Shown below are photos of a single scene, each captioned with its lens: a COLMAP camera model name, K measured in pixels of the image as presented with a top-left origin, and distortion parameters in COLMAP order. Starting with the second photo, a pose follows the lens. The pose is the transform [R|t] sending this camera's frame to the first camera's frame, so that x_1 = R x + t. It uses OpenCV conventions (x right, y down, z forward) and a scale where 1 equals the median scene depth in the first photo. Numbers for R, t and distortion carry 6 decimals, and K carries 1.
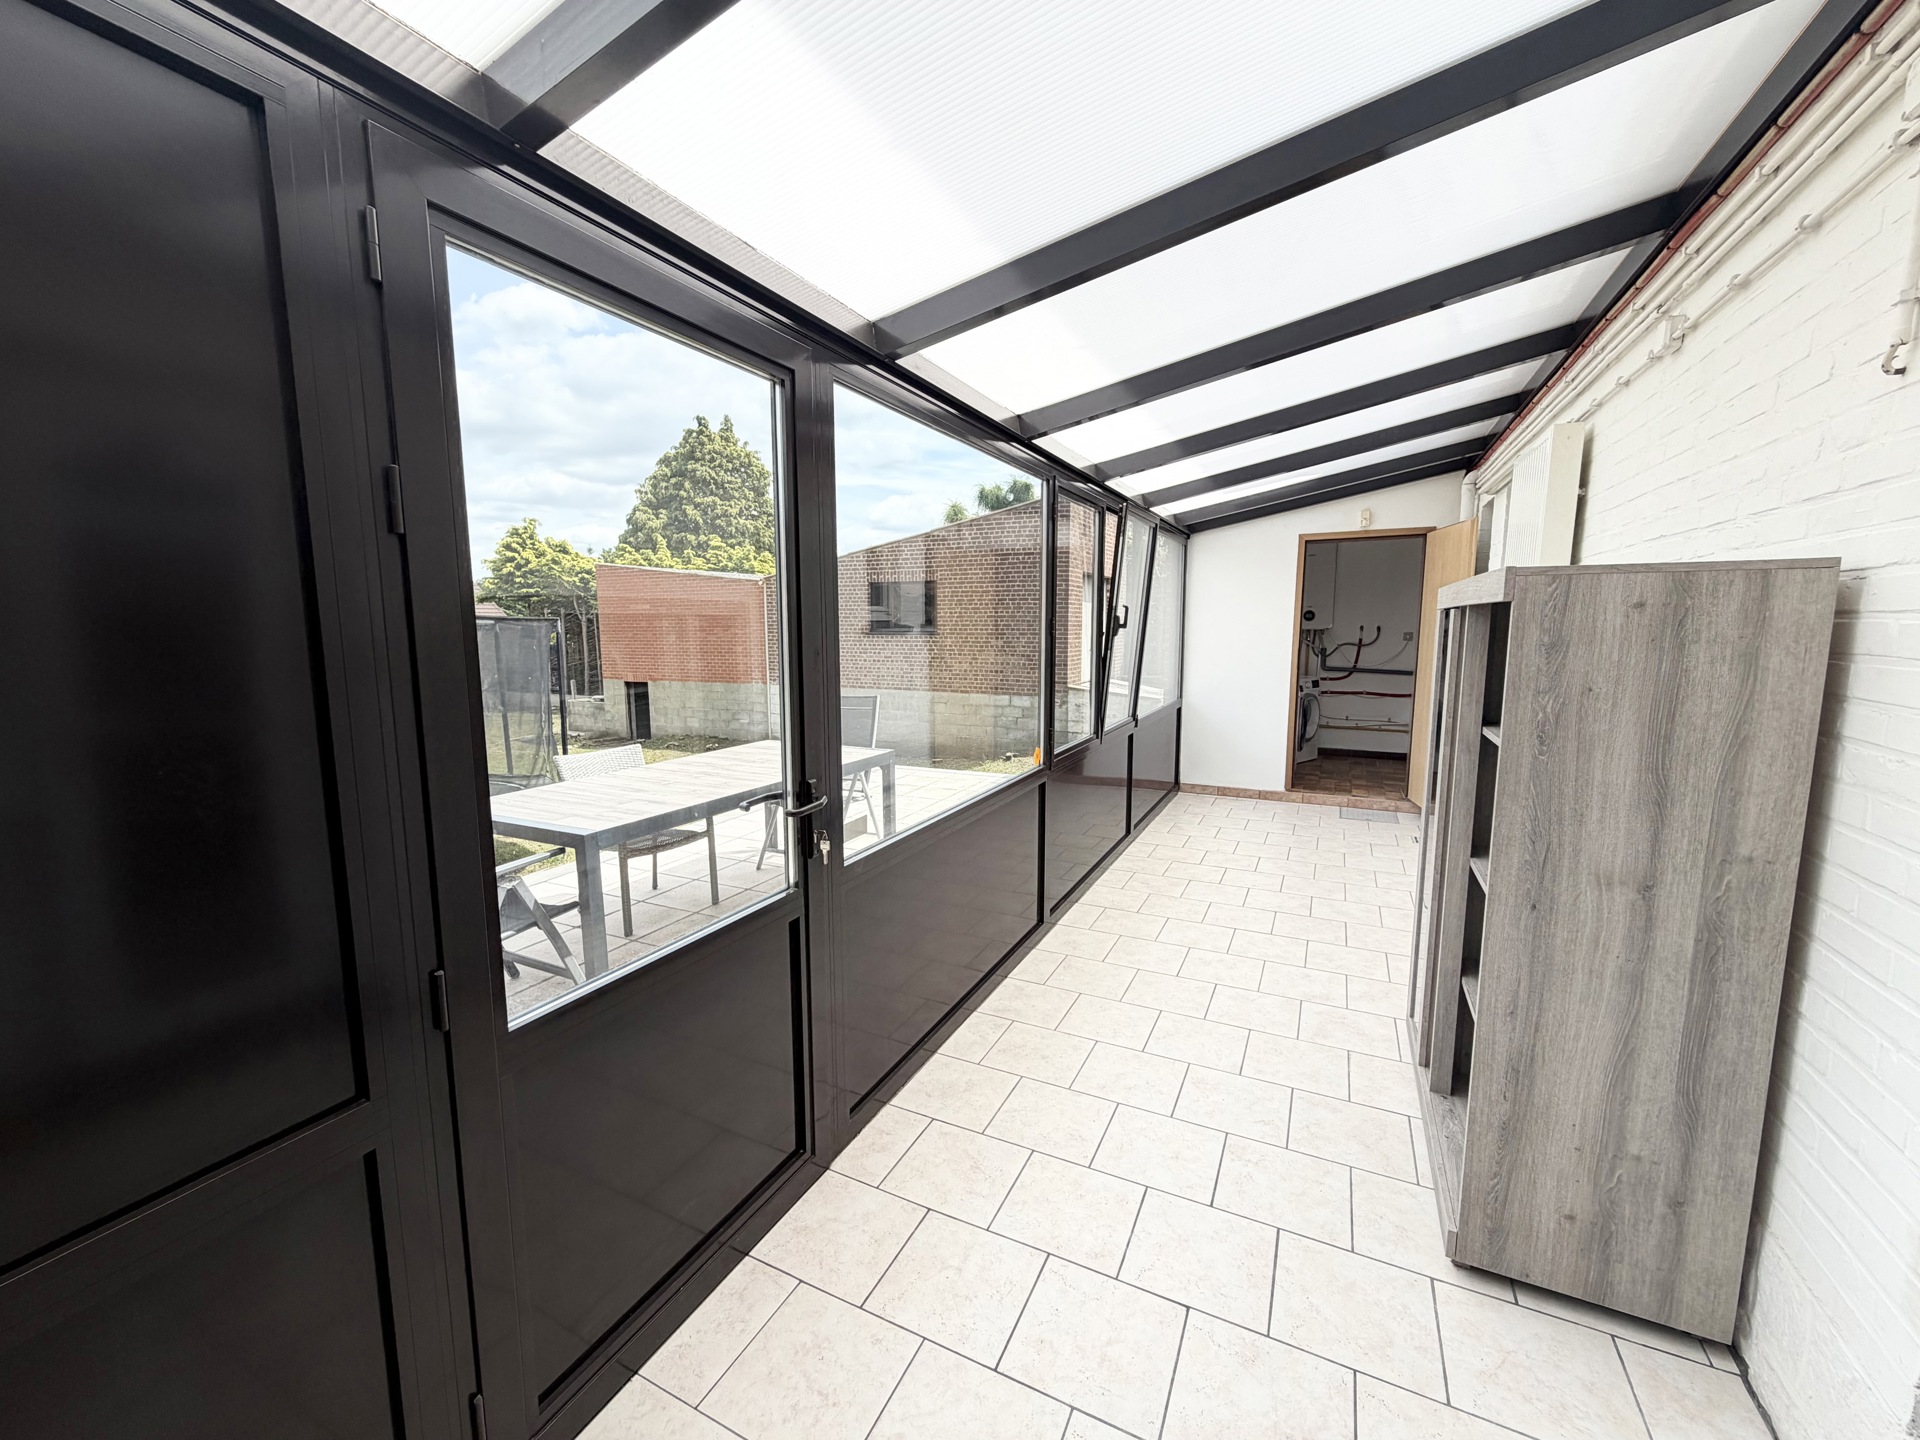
lens RADIAL K [[767.8, 0, 957.9], [0, 767.8, 726.8], [0, 0, 1]] dist [-0.002003, -0.000125]
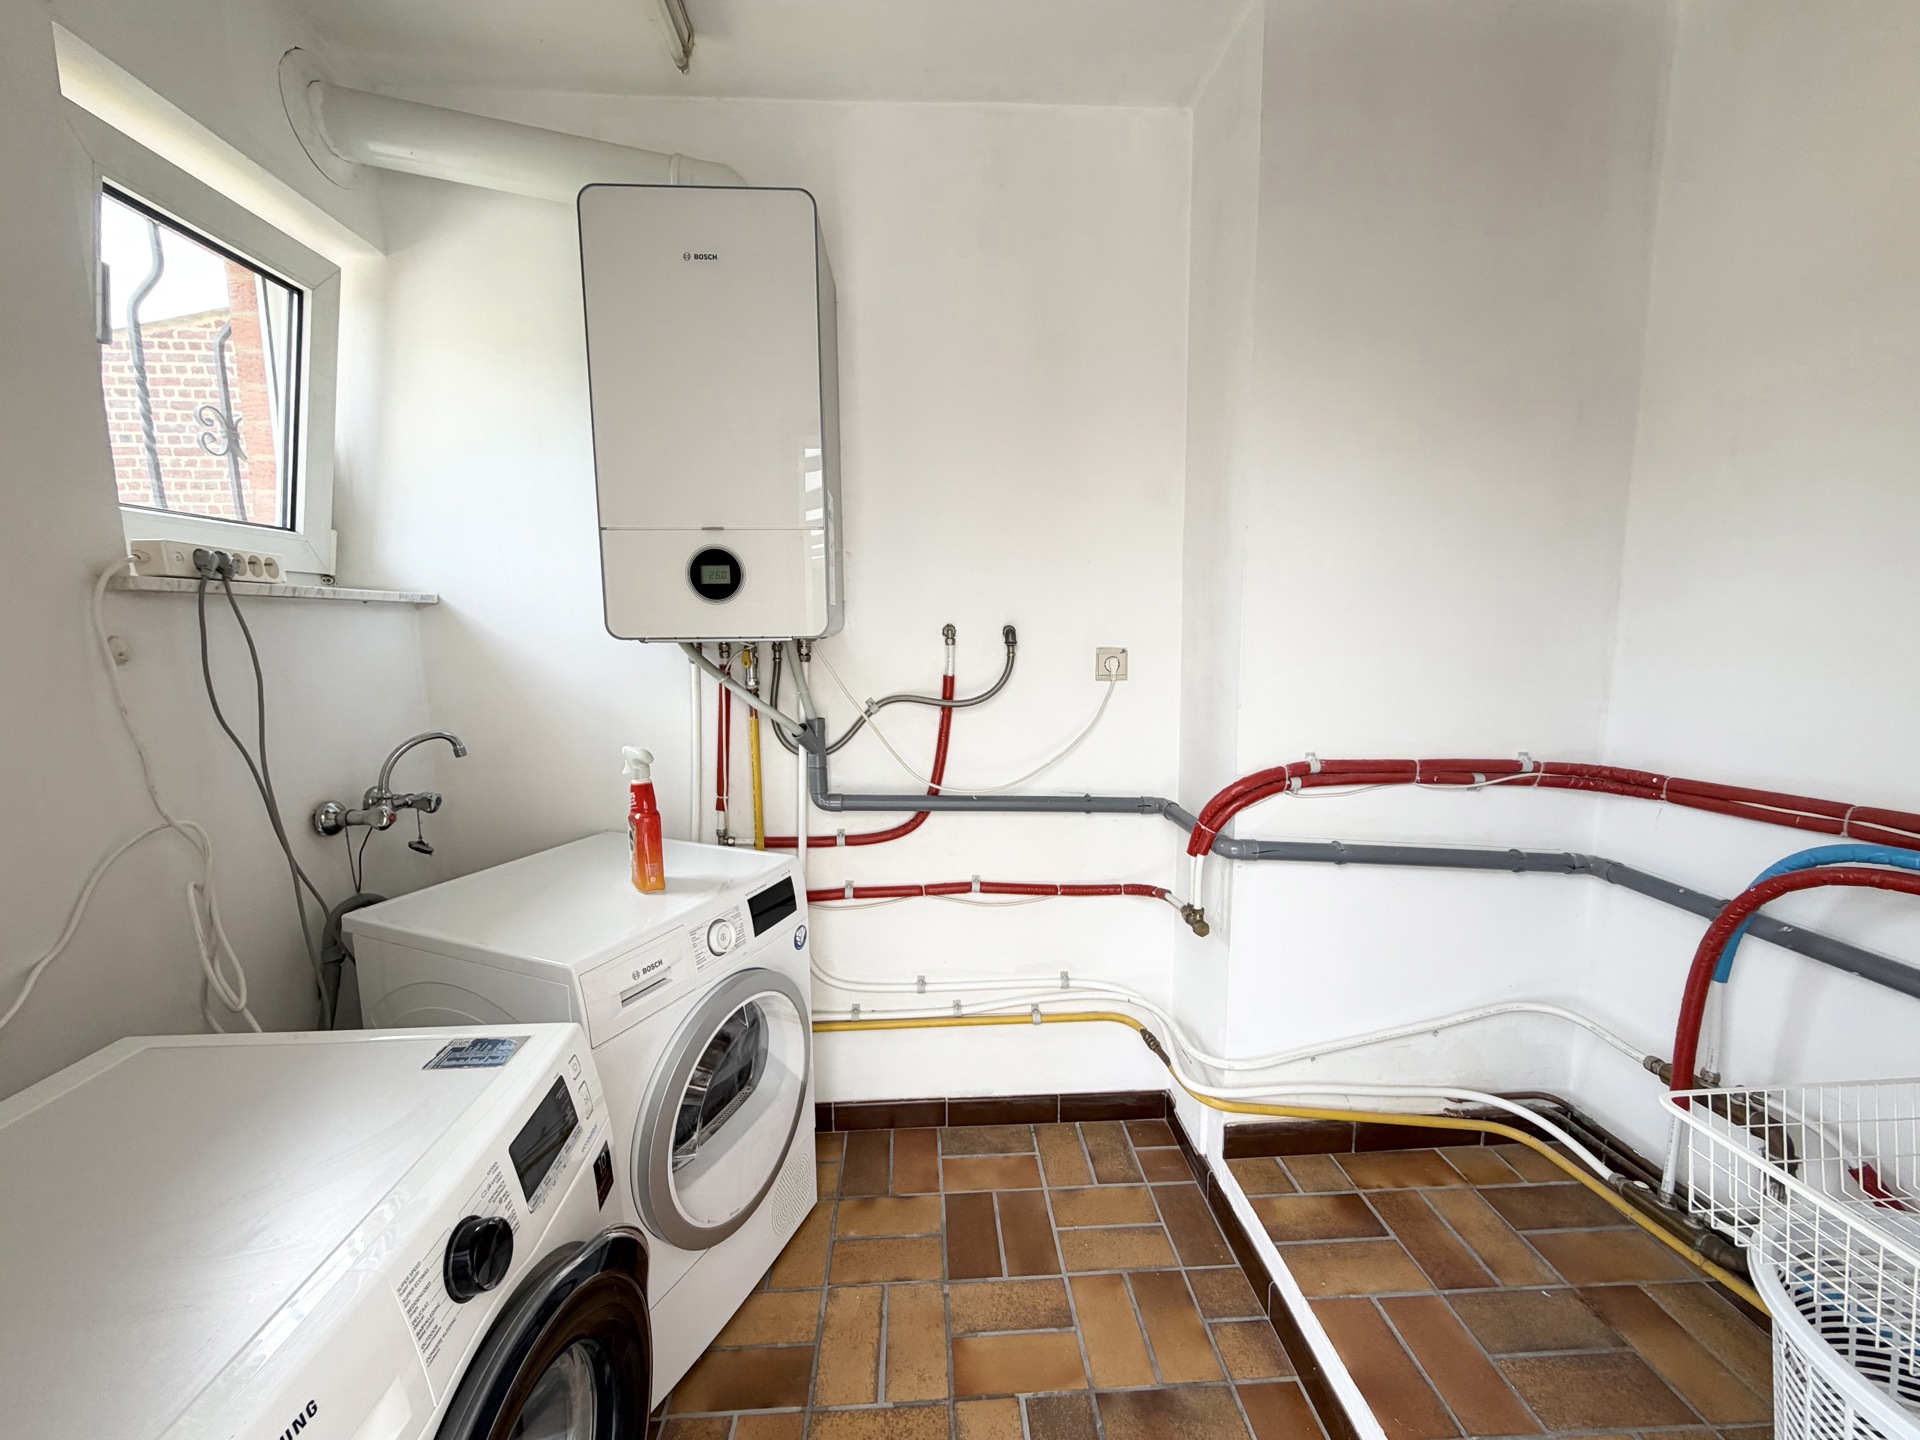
lens RADIAL K [[767.8, 0, 958.7], [0, 767.8, 722.8], [0, 0, 1]] dist [-0.002003, -0.000125]
pose [[0.870786, -0.068451, 0.486873, 0.055954], [0.070163, 0.997427, 0.014743, -0.014181], [-0.486630, 0.021322, 0.873348, 0.107760]]
